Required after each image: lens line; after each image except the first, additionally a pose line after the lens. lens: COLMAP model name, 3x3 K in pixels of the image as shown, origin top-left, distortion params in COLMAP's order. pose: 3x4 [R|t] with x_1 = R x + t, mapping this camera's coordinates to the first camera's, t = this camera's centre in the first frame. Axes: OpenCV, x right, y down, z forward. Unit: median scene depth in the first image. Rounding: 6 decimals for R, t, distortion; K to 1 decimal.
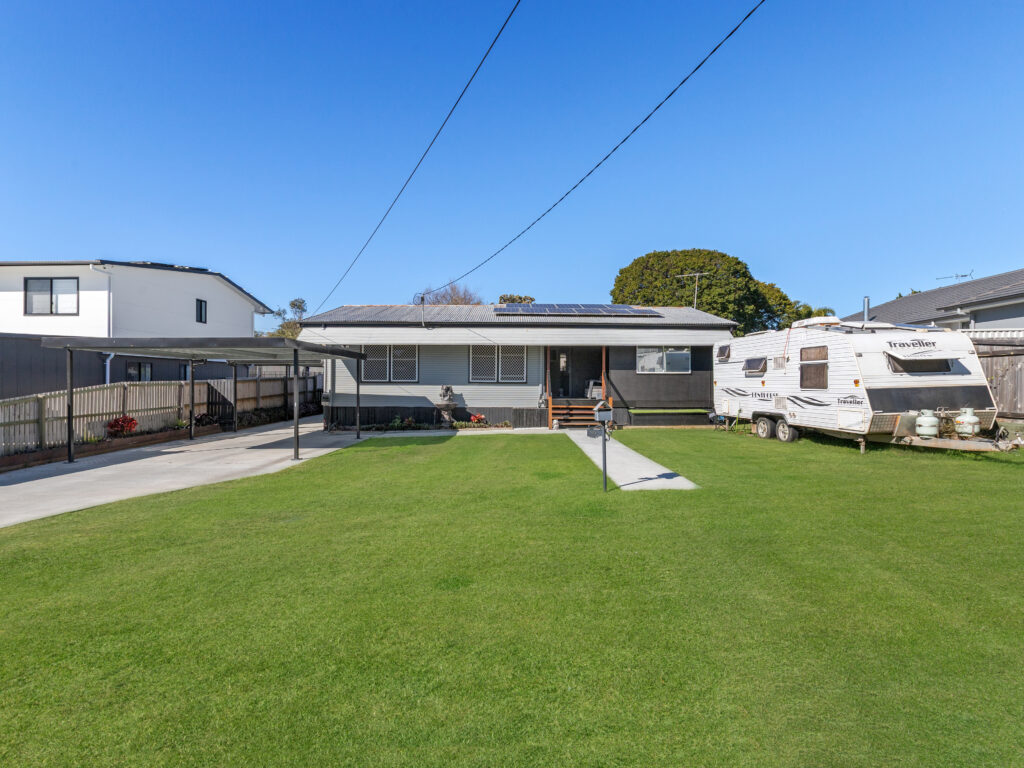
lens RADIAL K [[481.3, 0, 512.0], [0, 481.3, 384.0], [0, 0, 1]] dist [0.001101, 0.000126]
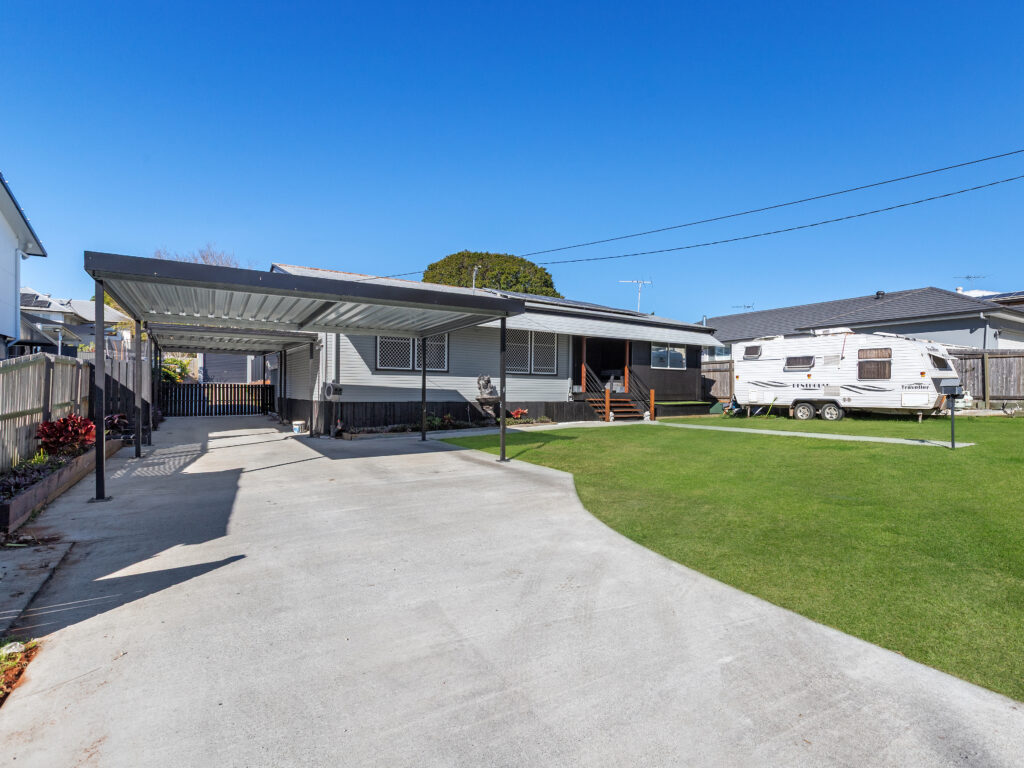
lens RADIAL K [[516.6, 0, 513.3], [0, 516.6, 398.4], [0, 0, 1]] dist [-0.000865, -0.000025]
pose [[0.834729, -0.002505, 0.550655, -0.661552], [-0.006073, 0.999887, 0.013753, 0.032094], [-0.550627, -0.014824, 0.834620, 0.216058]]
